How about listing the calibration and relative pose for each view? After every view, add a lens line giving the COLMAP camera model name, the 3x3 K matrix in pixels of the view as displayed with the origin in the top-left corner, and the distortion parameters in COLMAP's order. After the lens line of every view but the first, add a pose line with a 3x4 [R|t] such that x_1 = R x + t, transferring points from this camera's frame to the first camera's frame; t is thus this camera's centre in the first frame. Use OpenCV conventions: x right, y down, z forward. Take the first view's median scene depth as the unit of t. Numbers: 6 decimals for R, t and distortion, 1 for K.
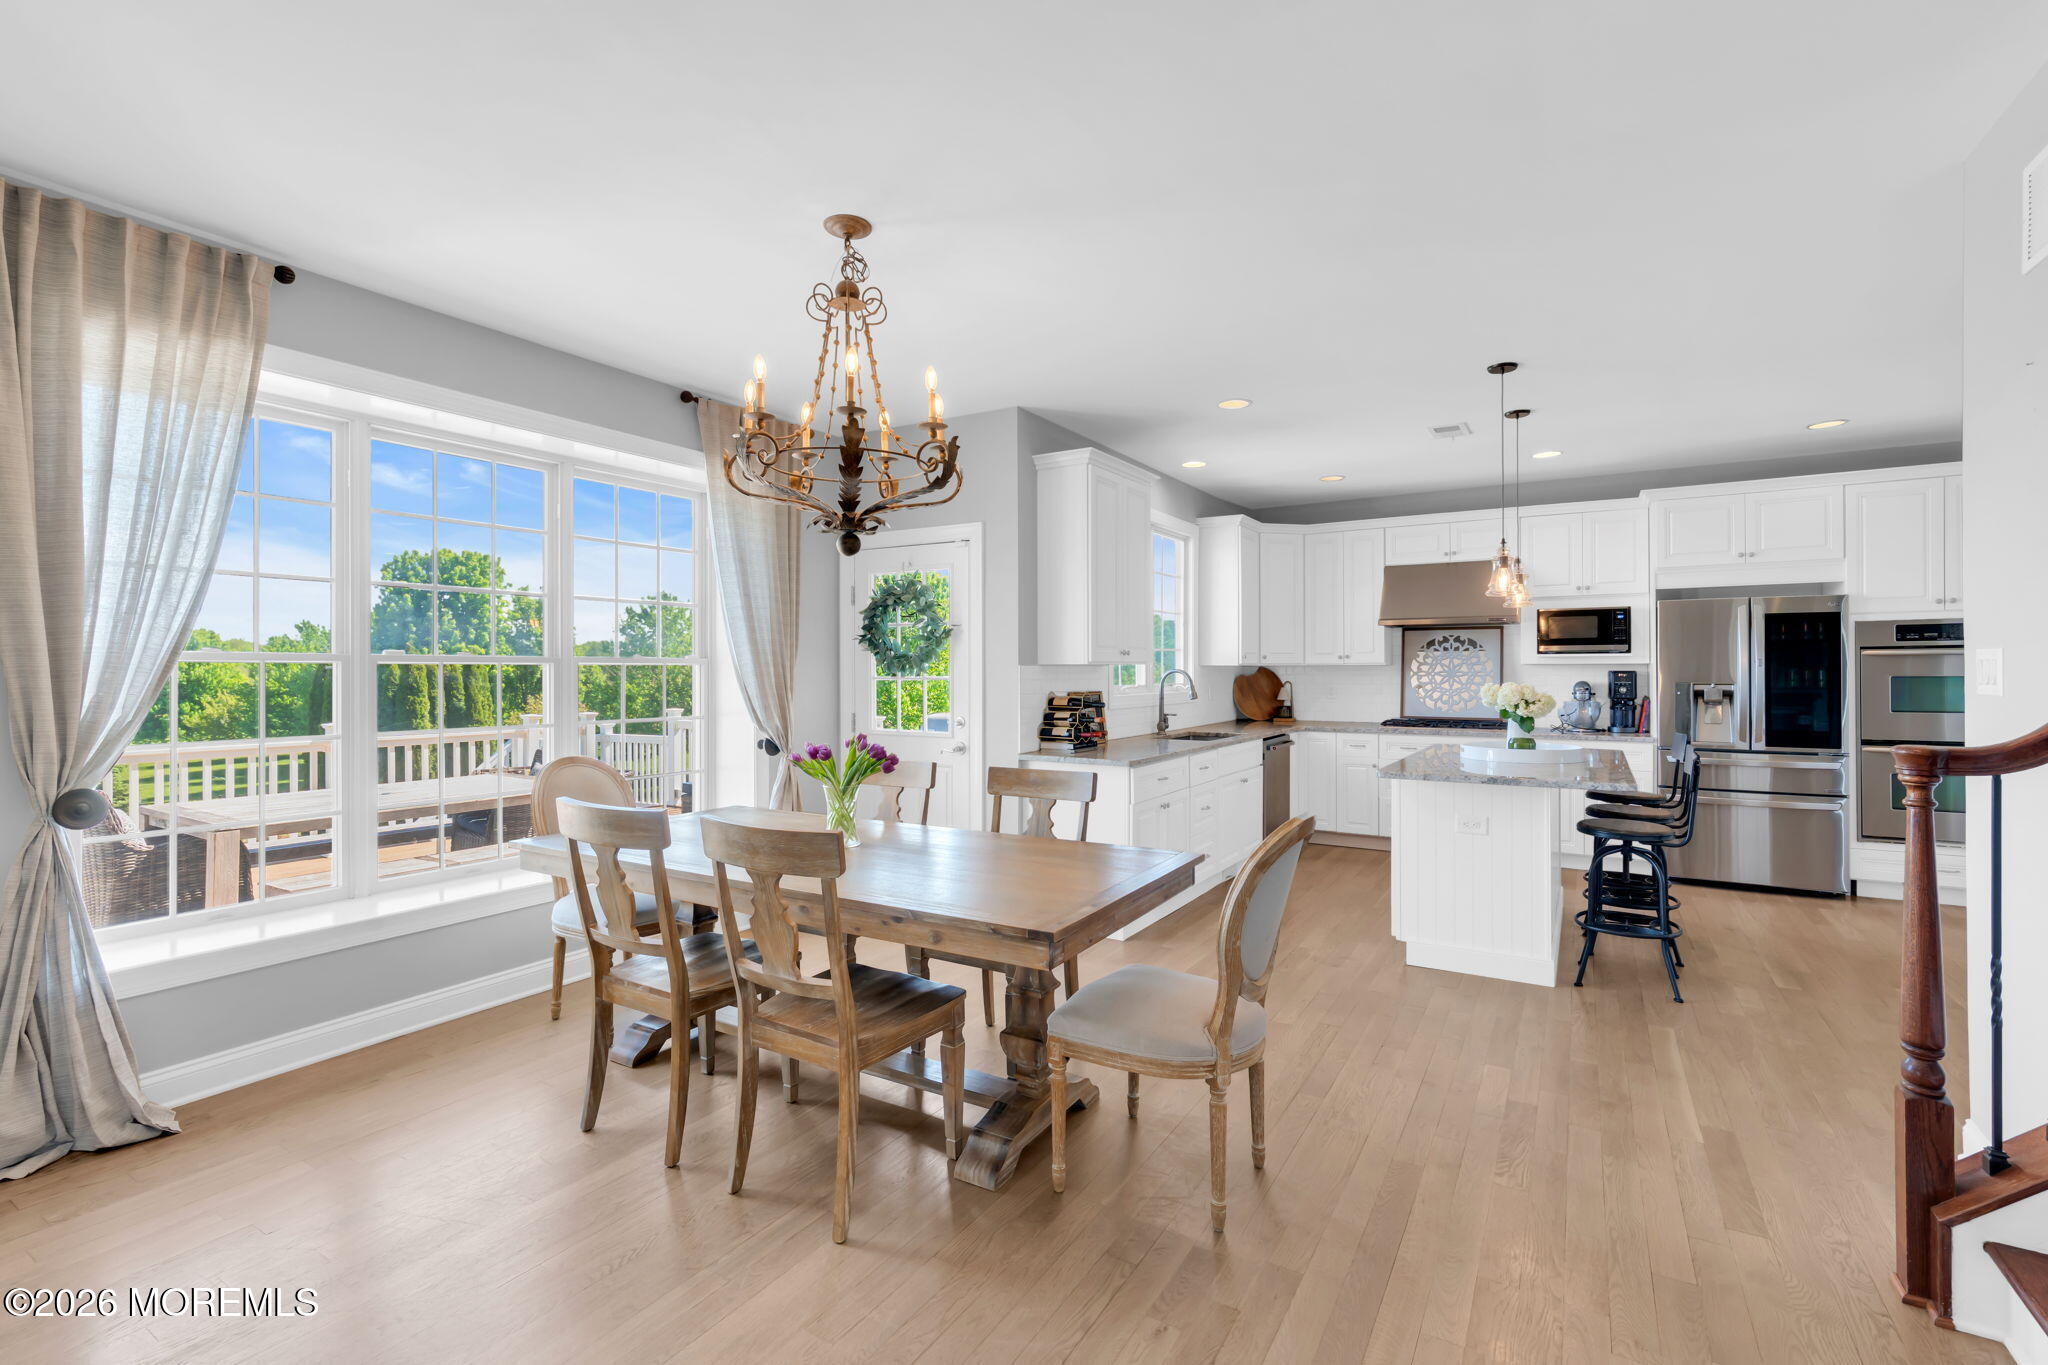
lens RADIAL K [[910.6, 0, 1024.0], [0, 910.6, 673.3], [0, 0, 1]] dist [-0.012339, 0.006261]
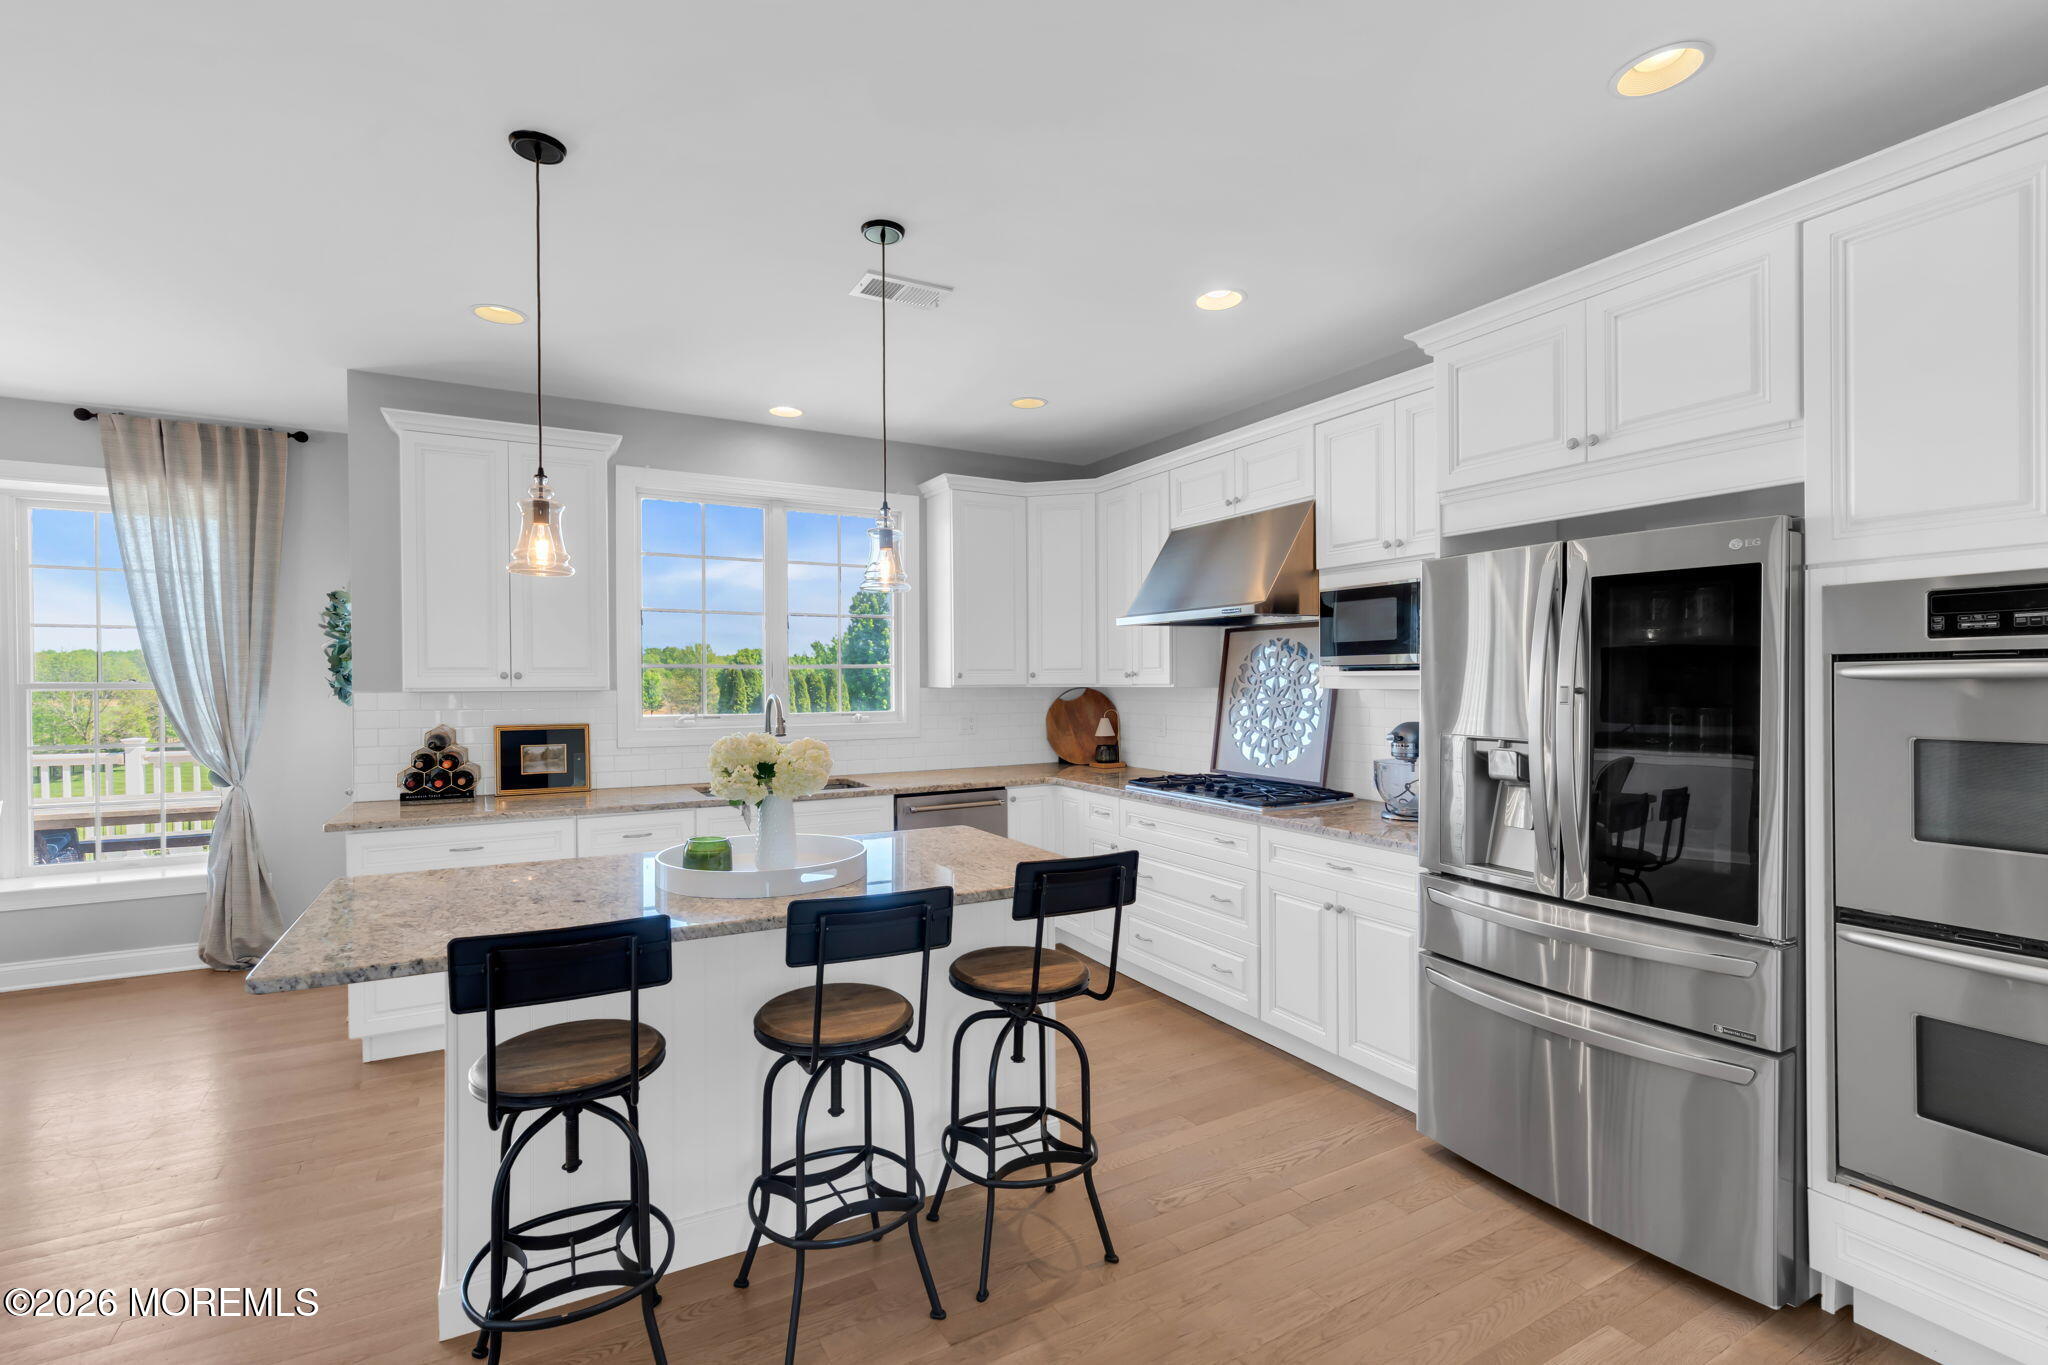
lens RADIAL K [[910.6, 0, 1021.4], [0, 910.6, 704.2], [0, 0, 1]] dist [-0.012339, 0.006261]
pose [[0.881446, 0.011808, -0.472137, 0.714919], [-0.000258, 0.999699, 0.024520, -0.015895], [0.472284, -0.021491, 0.881184, 0.463030]]
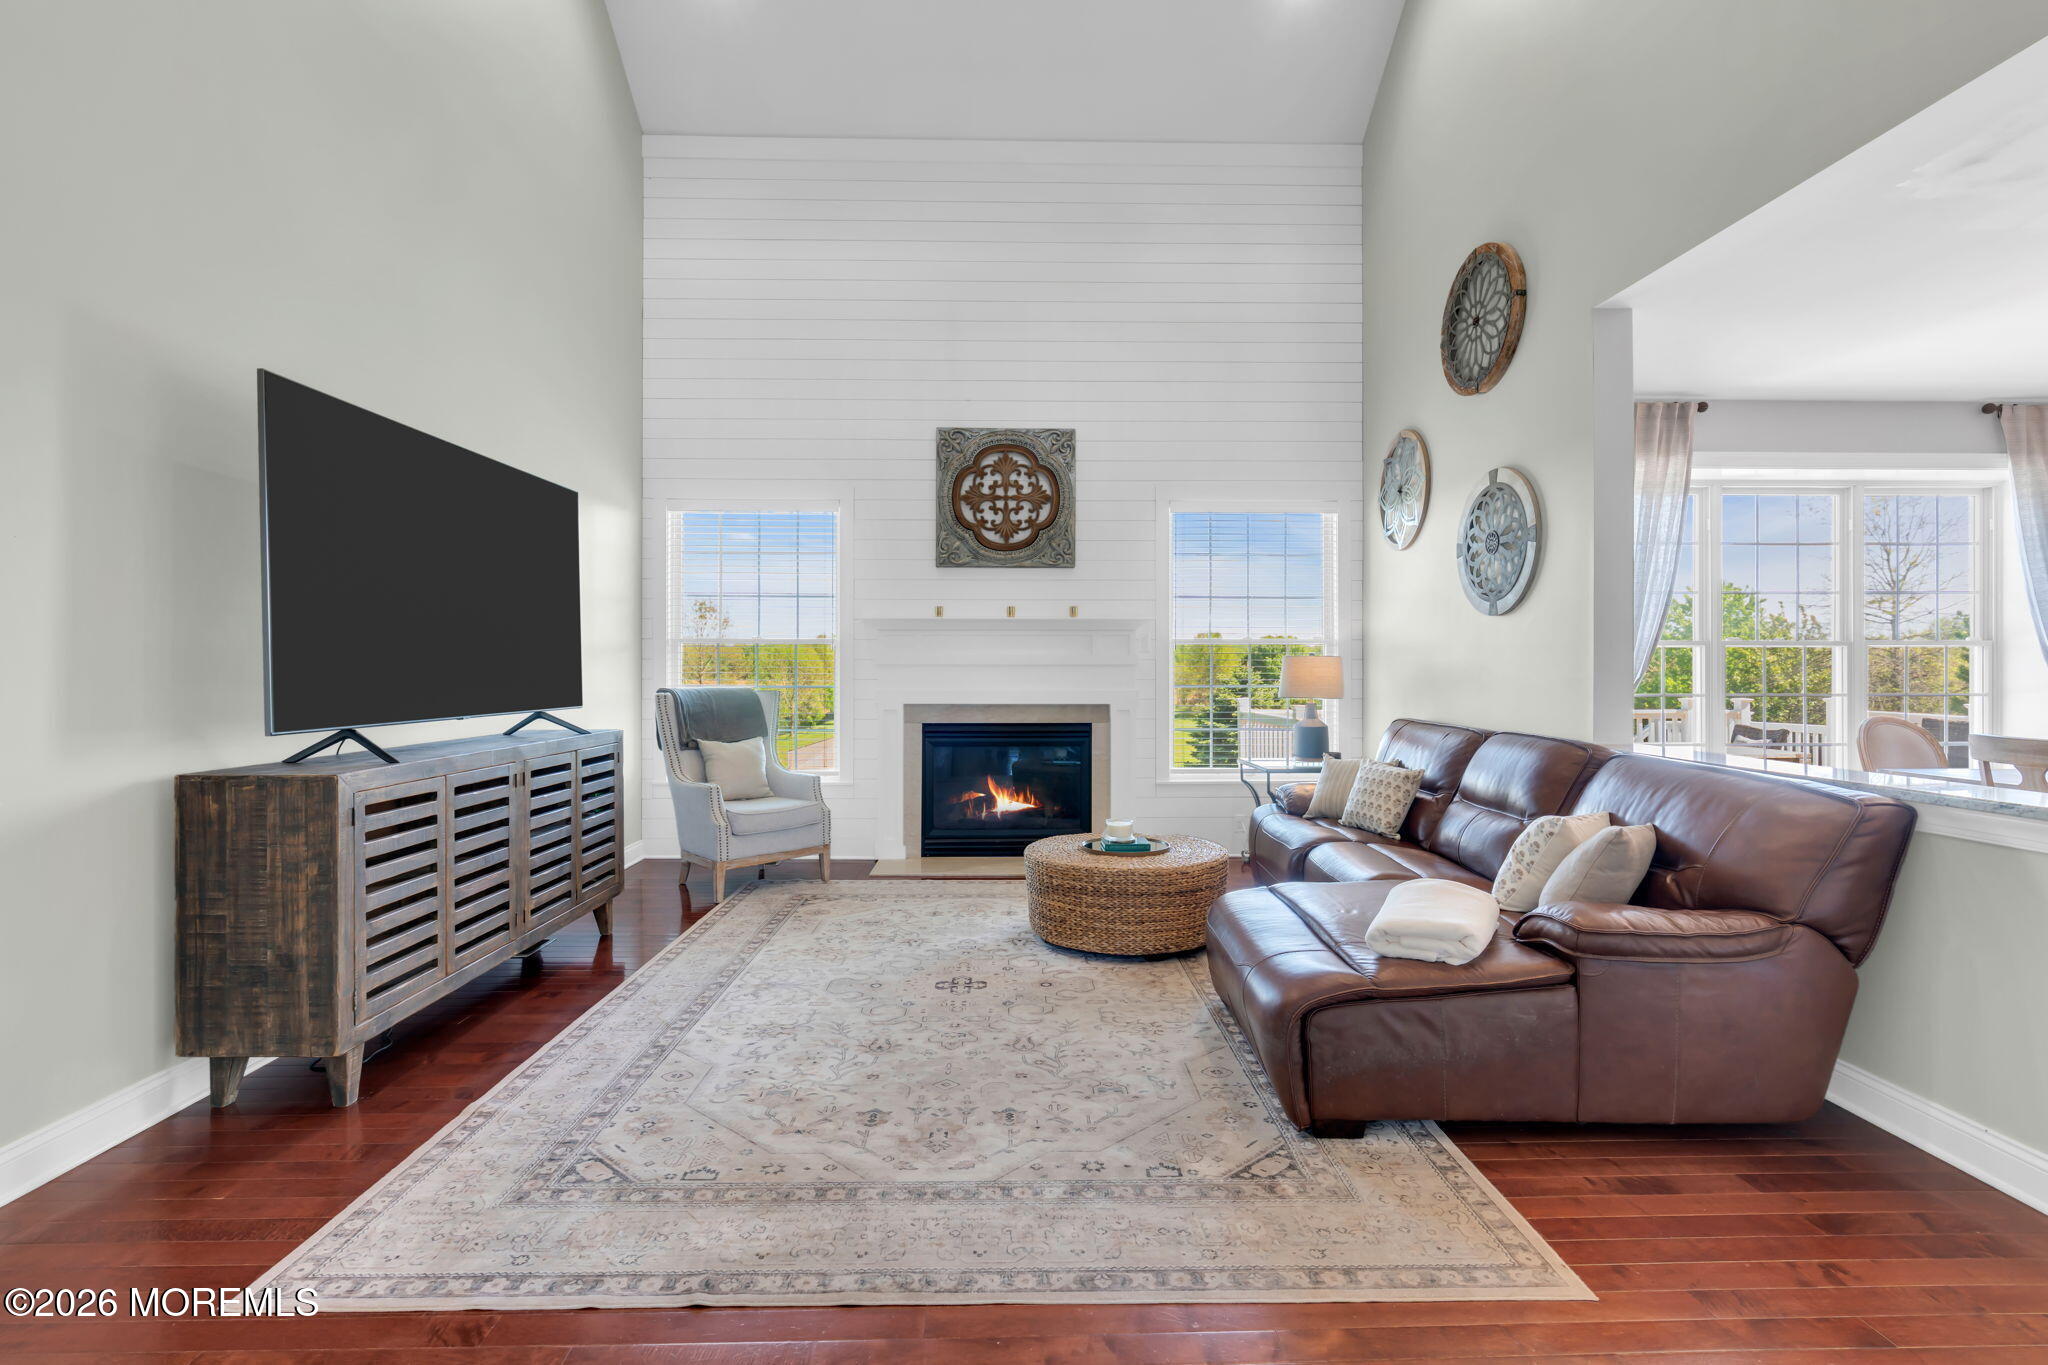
lens RADIAL K [[910.6, 0, 1015.5], [0, 910.6, 673.8], [0, 0, 1]] dist [-0.012339, 0.006261]
pose [[0.540847, 0.006564, -0.841095, -0.057675], [-0.004107, 0.999978, 0.005163, 0.018770], [0.841111, 0.000661, 0.540862, -0.469914]]
